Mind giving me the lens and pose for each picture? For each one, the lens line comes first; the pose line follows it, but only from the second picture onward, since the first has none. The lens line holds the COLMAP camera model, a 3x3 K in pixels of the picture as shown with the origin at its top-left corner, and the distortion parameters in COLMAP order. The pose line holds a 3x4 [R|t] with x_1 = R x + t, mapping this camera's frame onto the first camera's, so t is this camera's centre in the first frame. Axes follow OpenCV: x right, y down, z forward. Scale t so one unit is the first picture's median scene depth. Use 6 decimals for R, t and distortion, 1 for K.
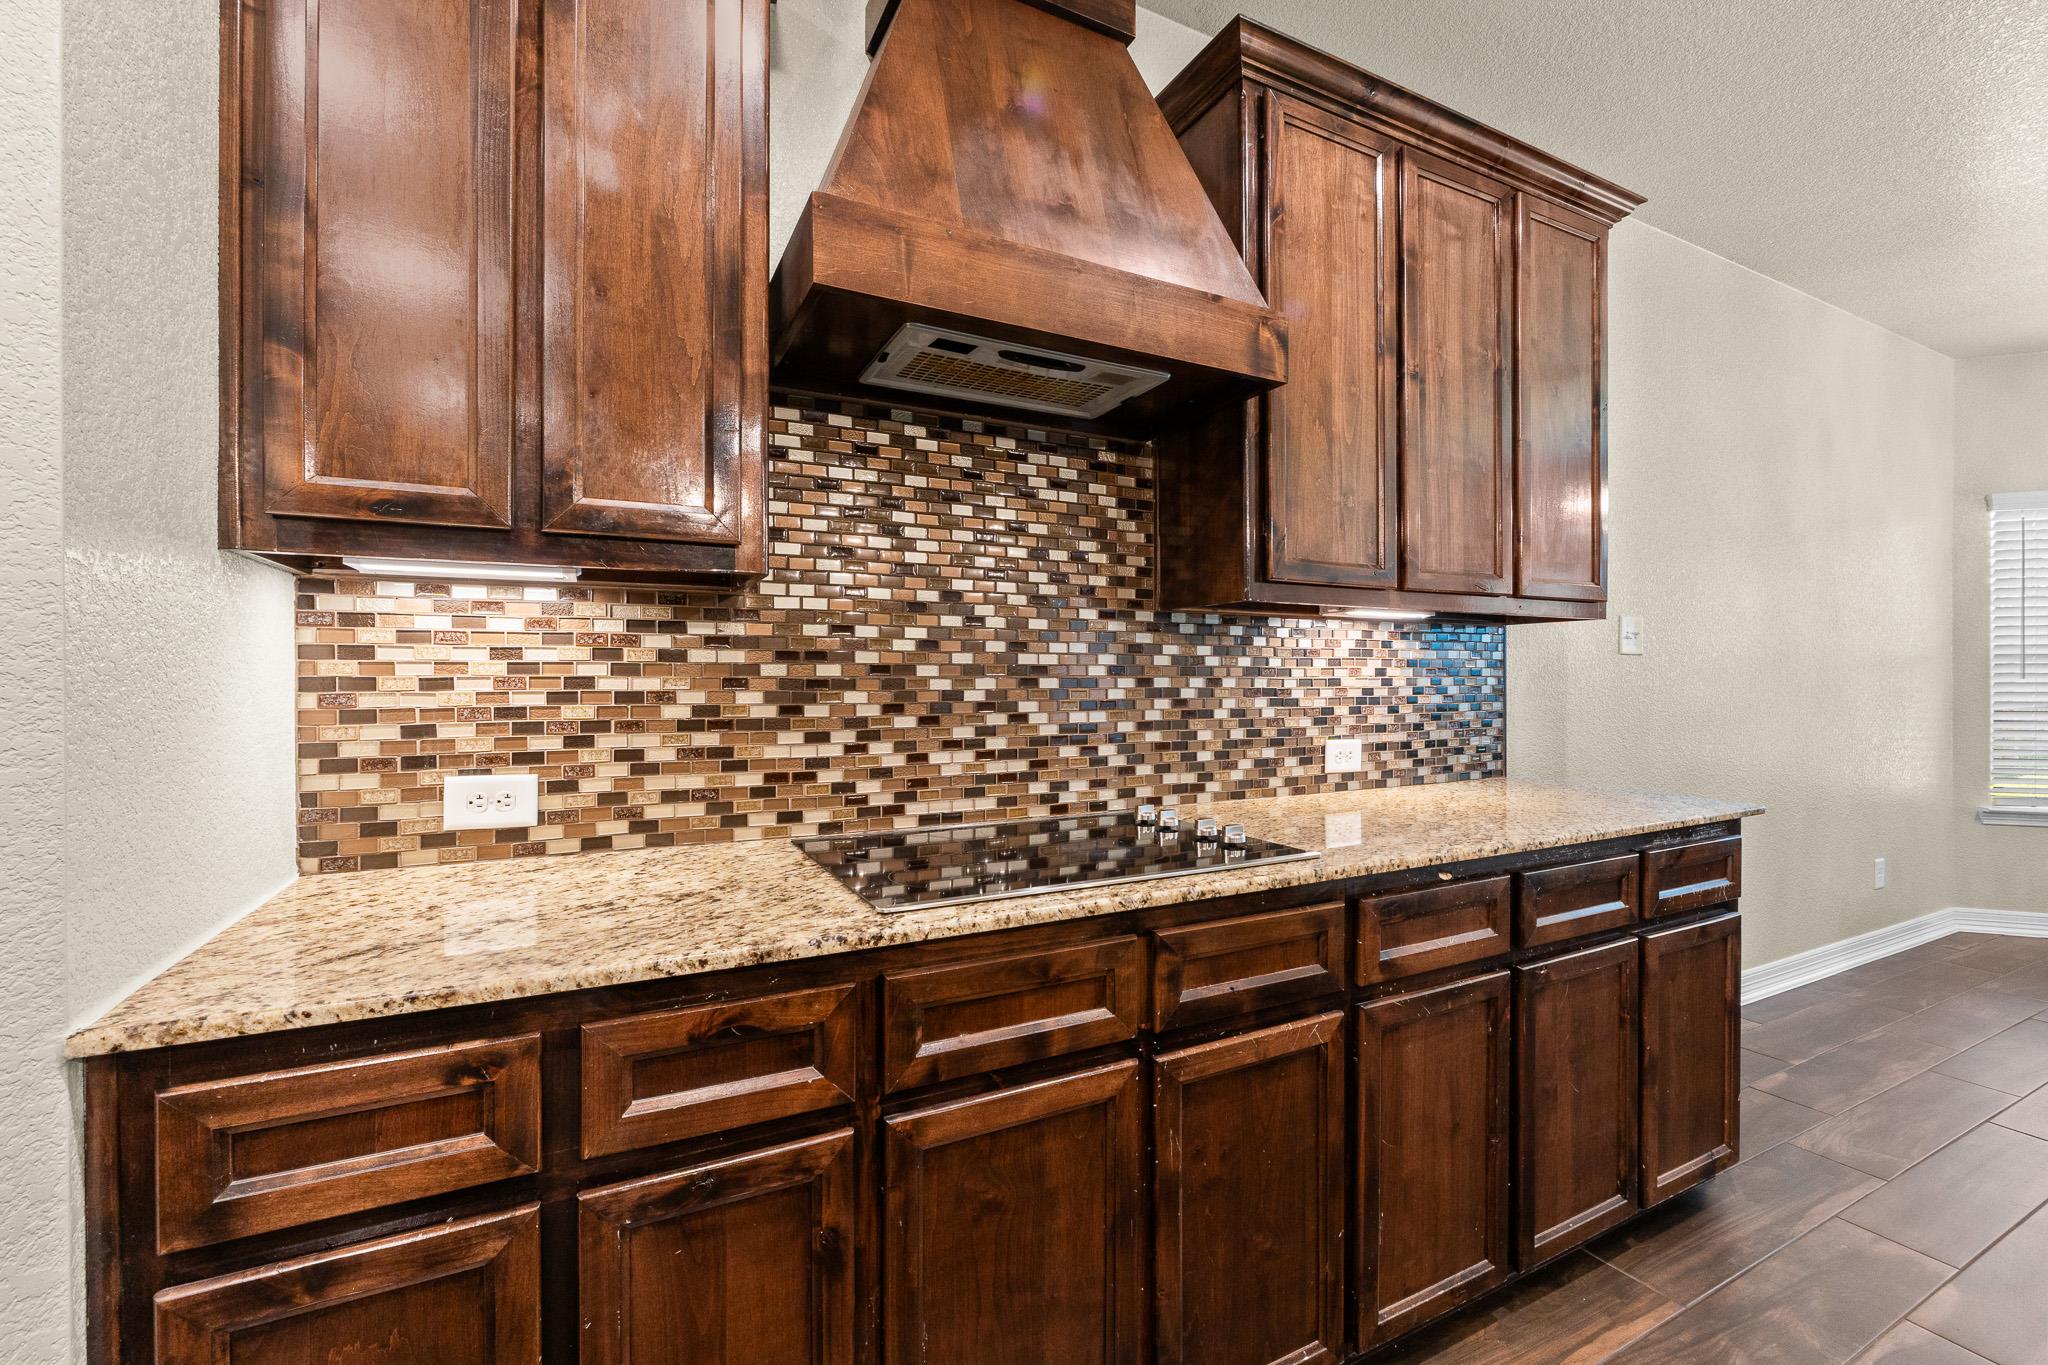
lens RADIAL K [[864.7, 0, 1061.3], [0, 864.7, 692.4], [0, 0, 1]] dist [0.000616, -0.001316]
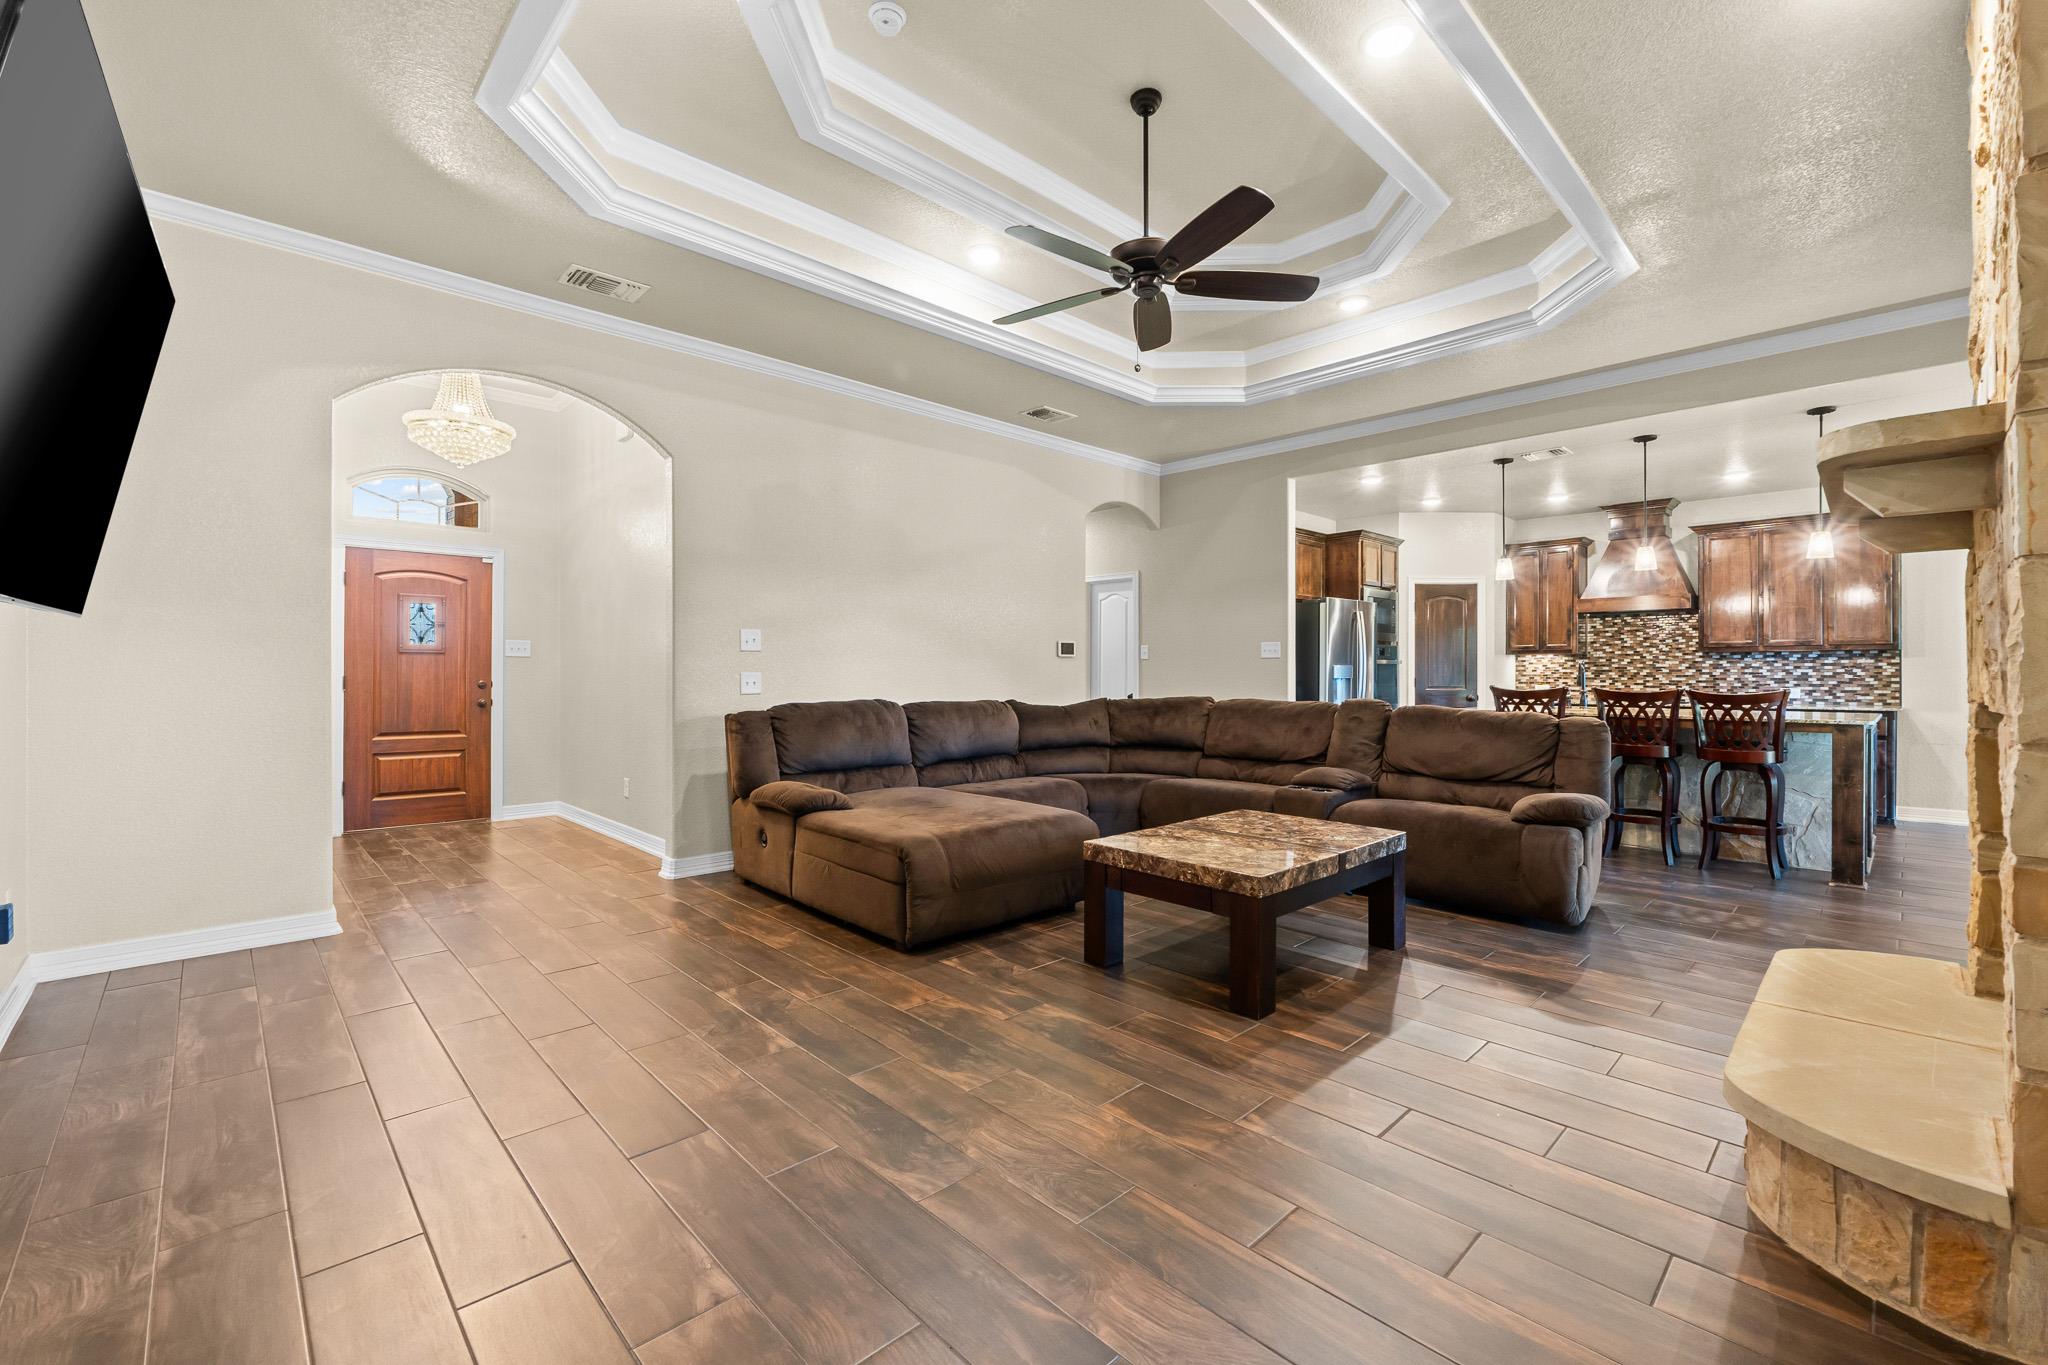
lens RADIAL K [[864.7, 0, 1006.7], [0, 864.7, 670.0], [0, 0, 1]] dist [0.000616, -0.001316]
pose [[0.265621, -0.003414, -0.964071, 3.334504], [-0.016856, 0.999824, -0.008184, 0.077128], [0.963930, 0.018424, 0.265517, -3.375769]]
